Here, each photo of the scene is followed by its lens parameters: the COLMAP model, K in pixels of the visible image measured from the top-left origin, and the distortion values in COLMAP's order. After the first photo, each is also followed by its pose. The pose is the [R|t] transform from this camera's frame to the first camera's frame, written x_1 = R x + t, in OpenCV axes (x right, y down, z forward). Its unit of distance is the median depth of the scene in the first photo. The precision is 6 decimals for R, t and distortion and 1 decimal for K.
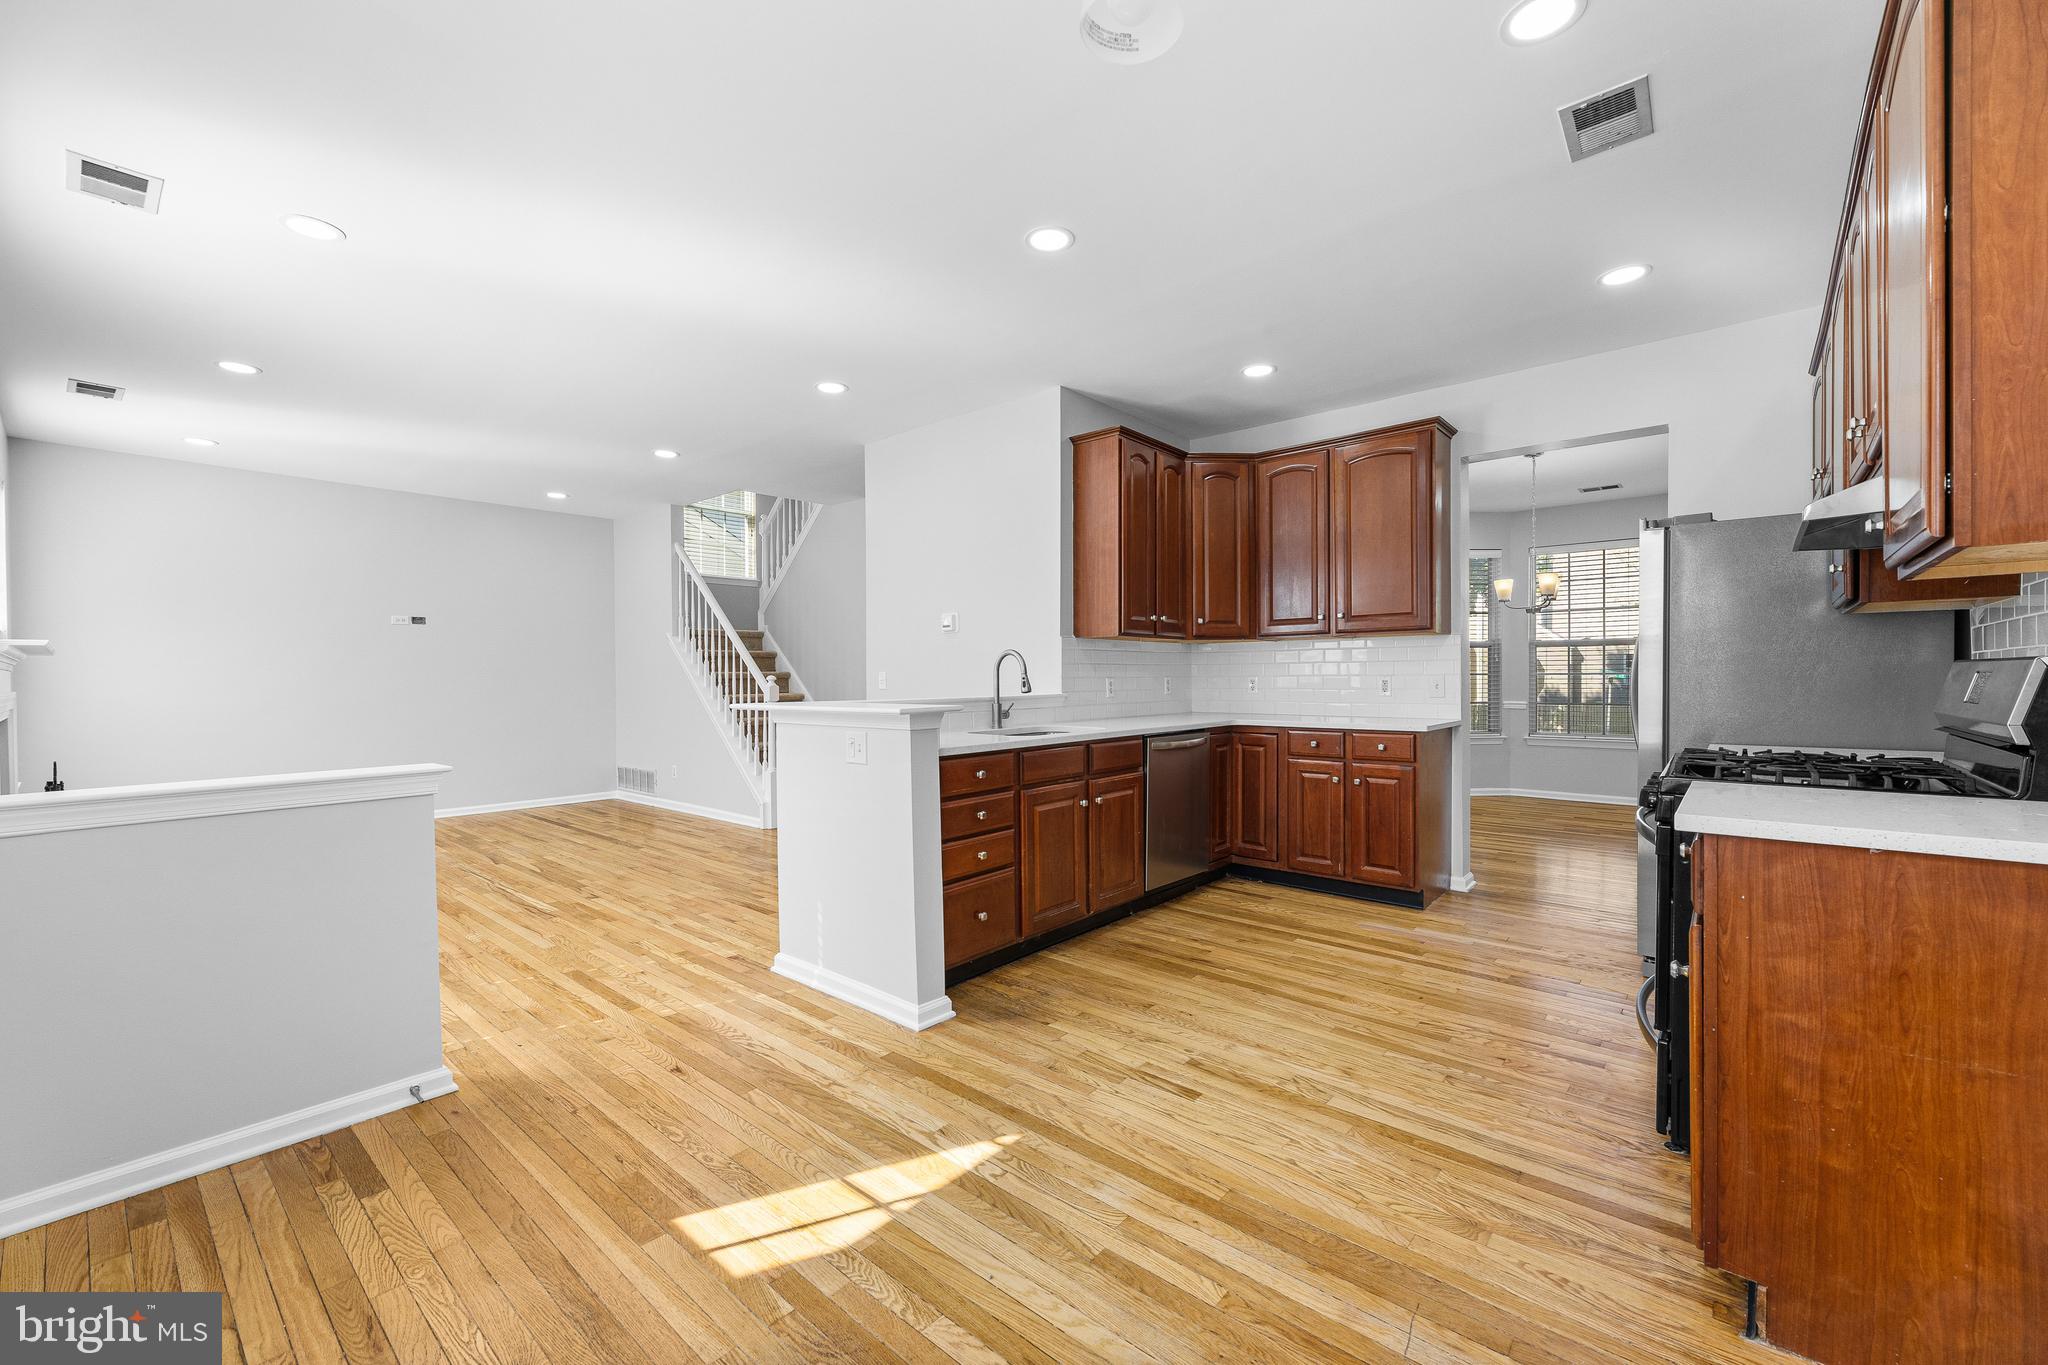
lens RADIAL K [[826.8, 0, 1023.5], [0, 826.8, 683.1], [0, 0, 1]] dist [0.005165, -0.001292]
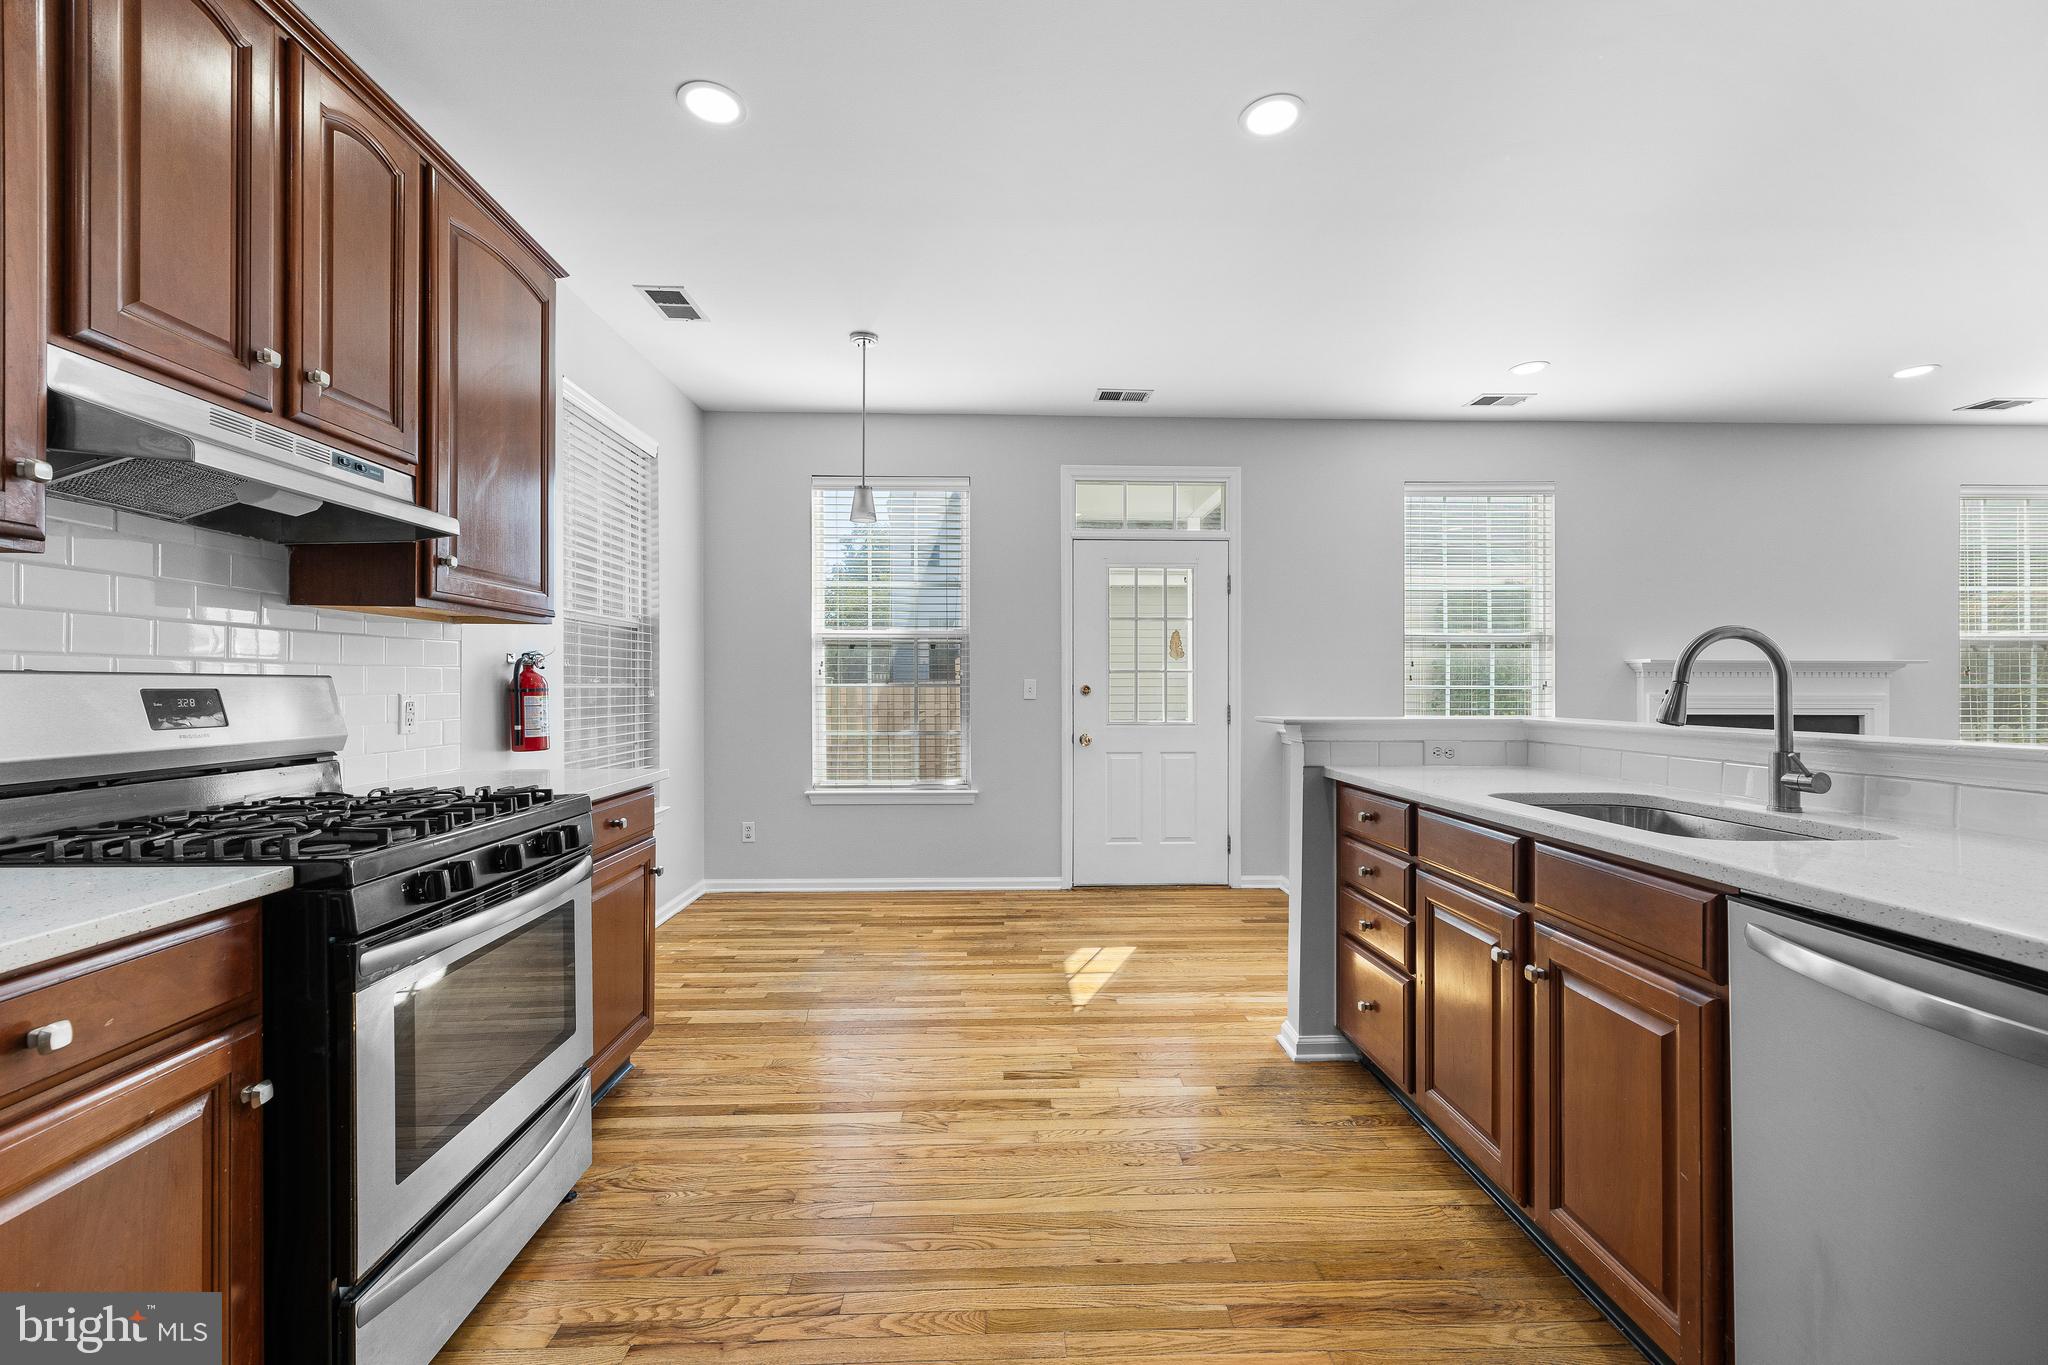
lens RADIAL K [[826.8, 0, 1022.1], [0, 826.8, 687.8], [0, 0, 1]] dist [0.005165, -0.001292]
pose [[-0.729413, 0.008728, -0.684018, 0.626247], [-0.000544, 0.999911, 0.013338, -0.015042], [0.684074, 0.010101, -0.729343, 1.212456]]
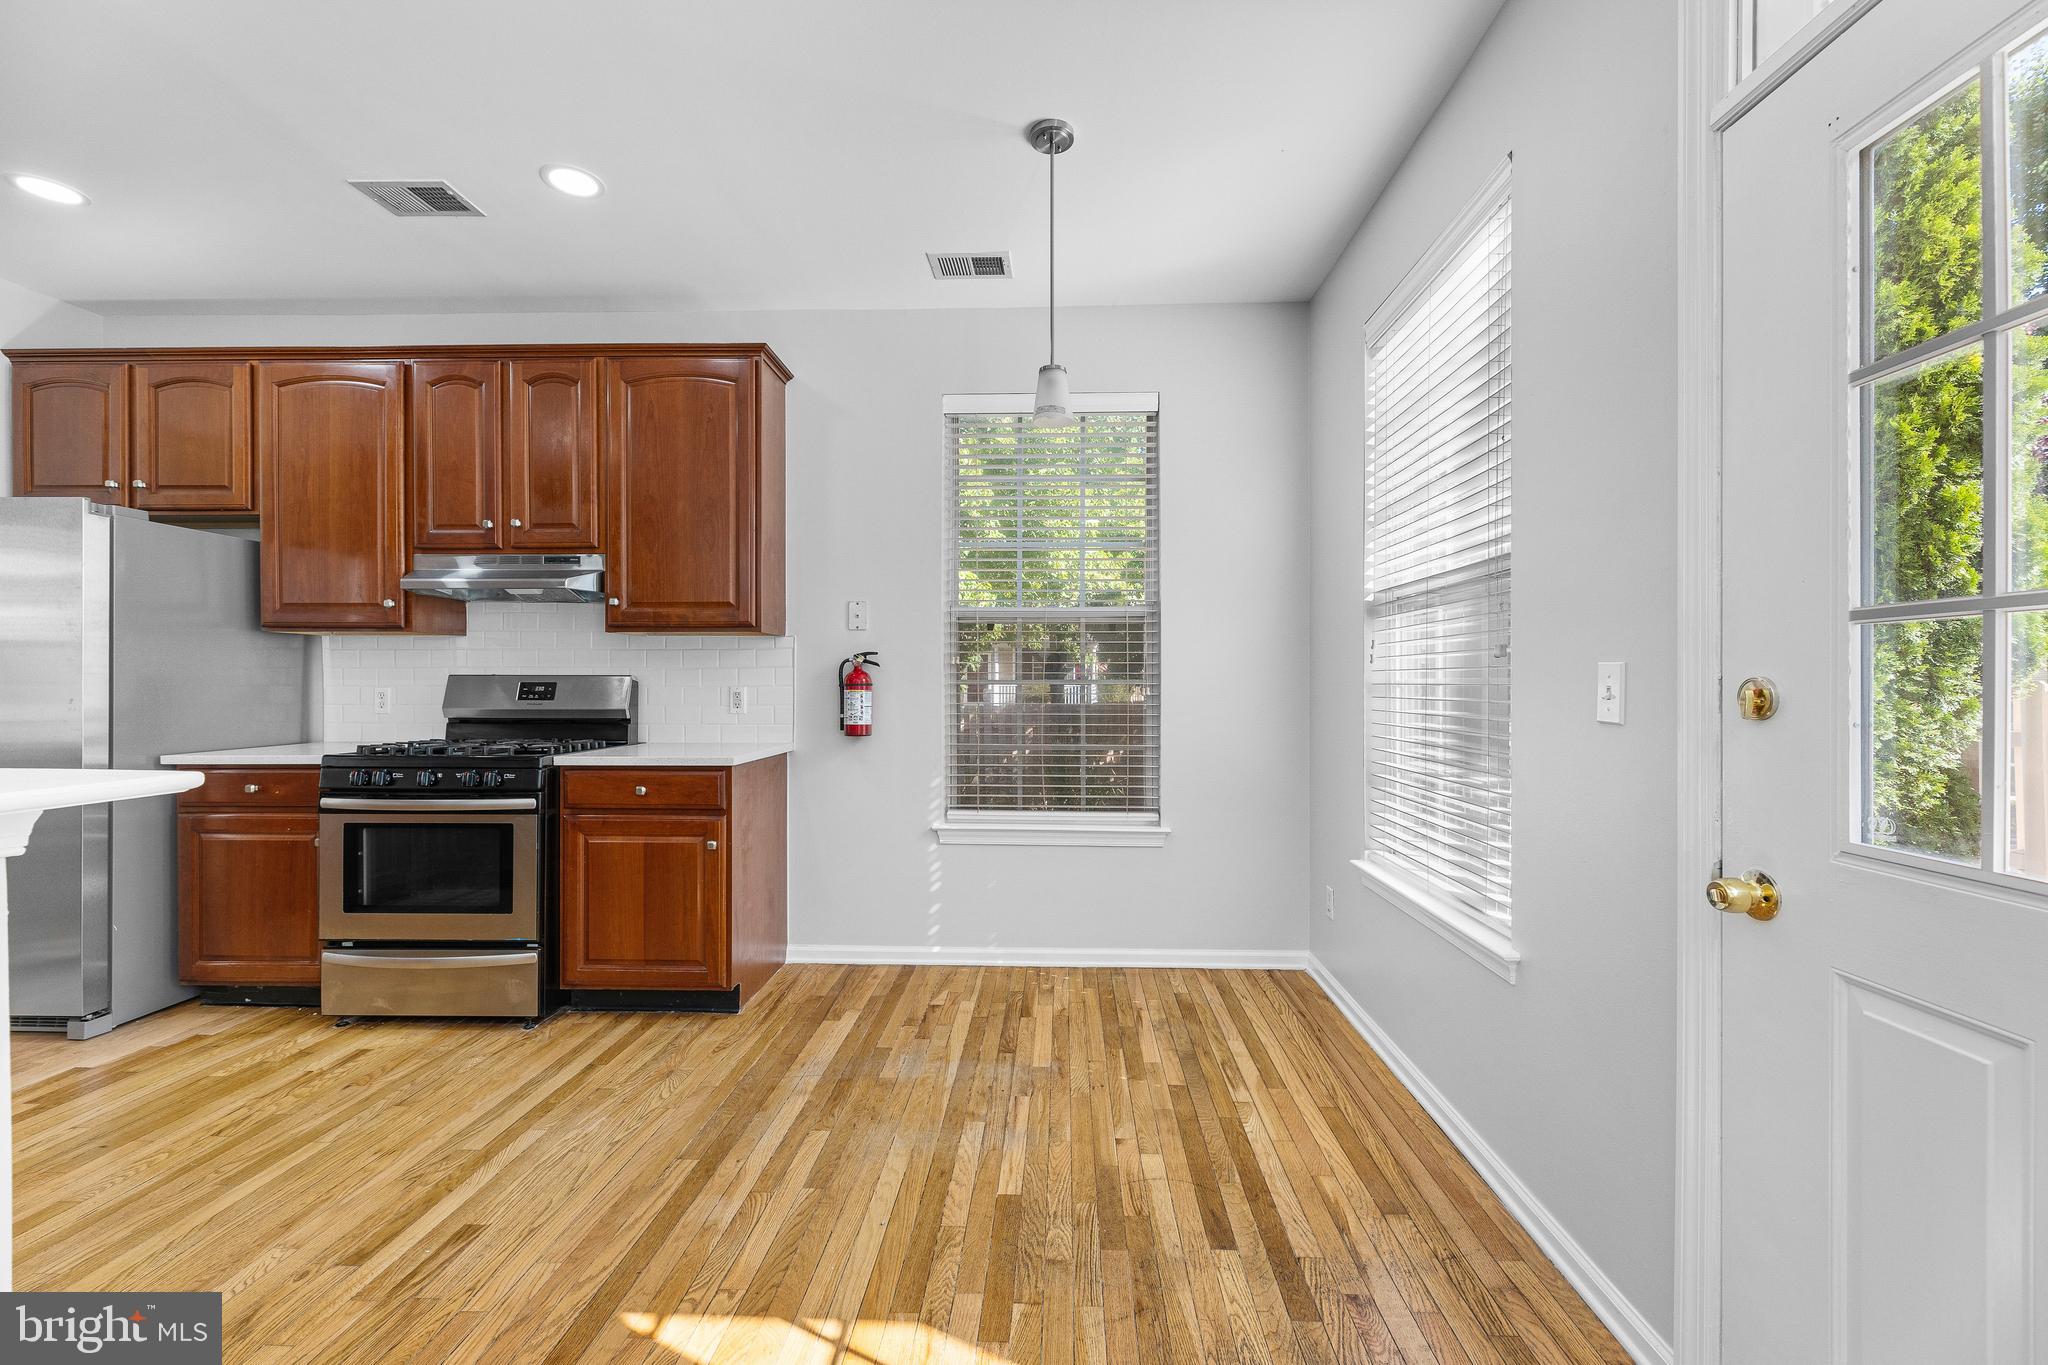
lens RADIAL K [[826.8, 0, 1039.3], [0, 826.8, 684.0], [0, 0, 1]] dist [0.005165, -0.001292]
pose [[-0.634582, 0.003867, 0.772846, -0.489329], [0.007470, 0.999971, 0.001130, -0.002677], [-0.772819, 0.006490, -0.634593, 0.728505]]
